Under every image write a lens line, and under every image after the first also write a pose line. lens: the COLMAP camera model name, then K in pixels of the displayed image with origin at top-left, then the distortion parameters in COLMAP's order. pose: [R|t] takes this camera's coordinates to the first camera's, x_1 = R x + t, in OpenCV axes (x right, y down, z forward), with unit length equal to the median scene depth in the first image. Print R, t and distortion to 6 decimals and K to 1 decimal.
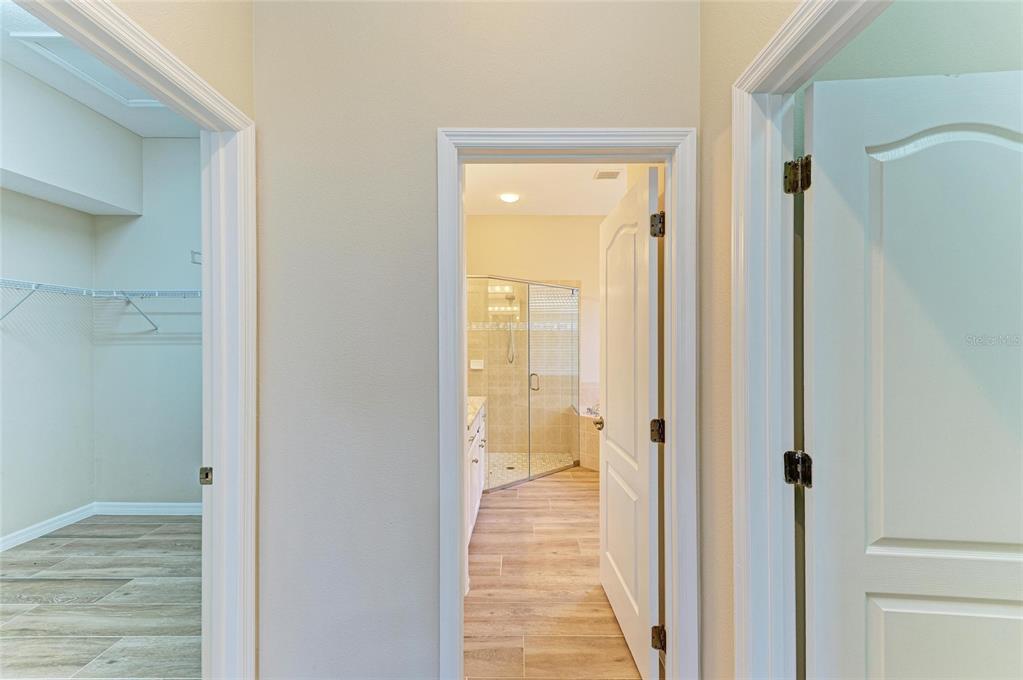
lens RADIAL K [[418.3, 0, 512.9], [0, 418.3, 342.5], [0, 0, 1]] dist [0.004236, -0.000319]
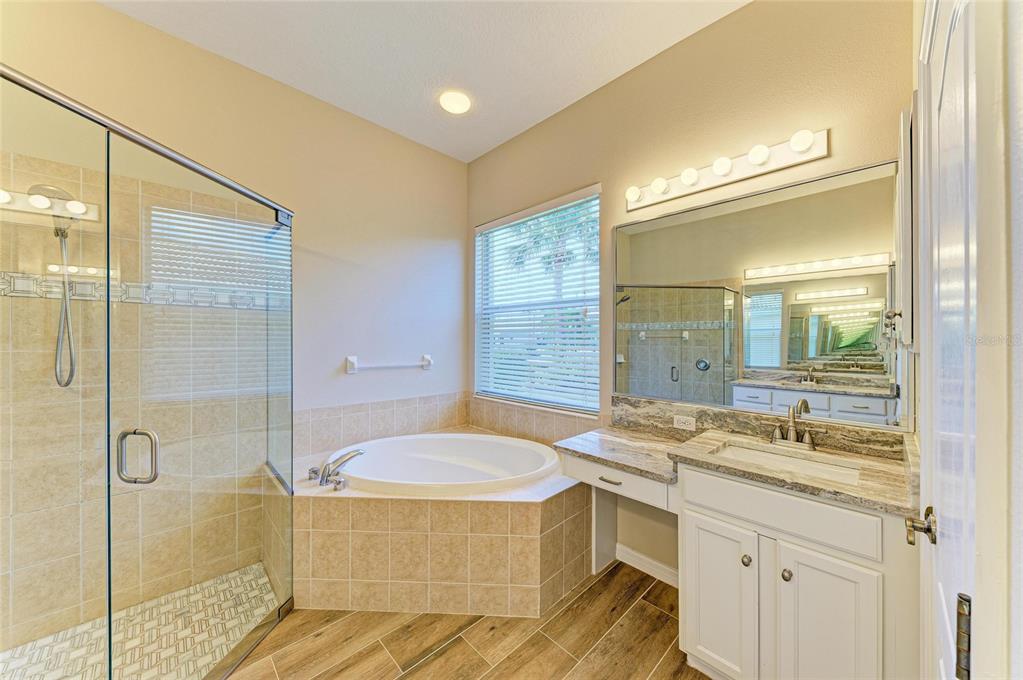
lens RADIAL K [[357.6, 0, 520.4], [0, 357.6, 333.5], [0, 0, 1]] dist [-0.001068, -0.001503]
pose [[0.695905, 0.016566, 0.717942, 0.051313], [0.002442, 0.999674, -0.025434, 0.014278], [-0.718129, 0.019454, 0.695638, 0.554118]]
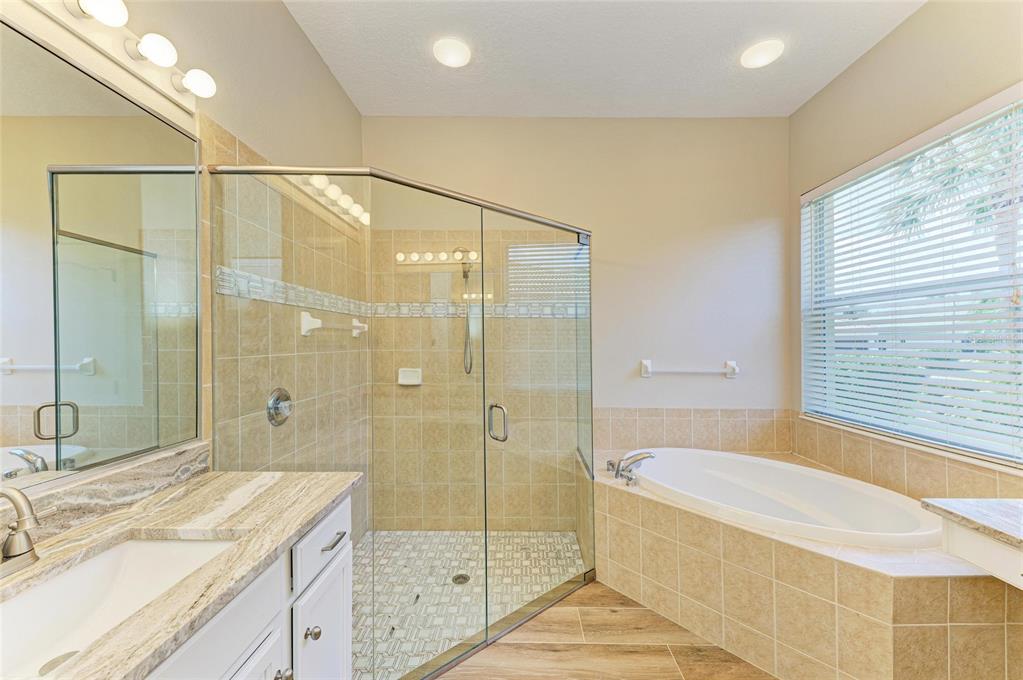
lens RADIAL K [[396.2, 0, 511.0], [0, 396.2, 340.0], [0, 0, 1]] dist [0.007853, -0.001169]
pose [[0.999976, 0.000330, -0.006899, 0.060792], [-0.000444, 0.999862, -0.016578, 0.013716], [0.006893, 0.016581, 0.999839, 0.510157]]
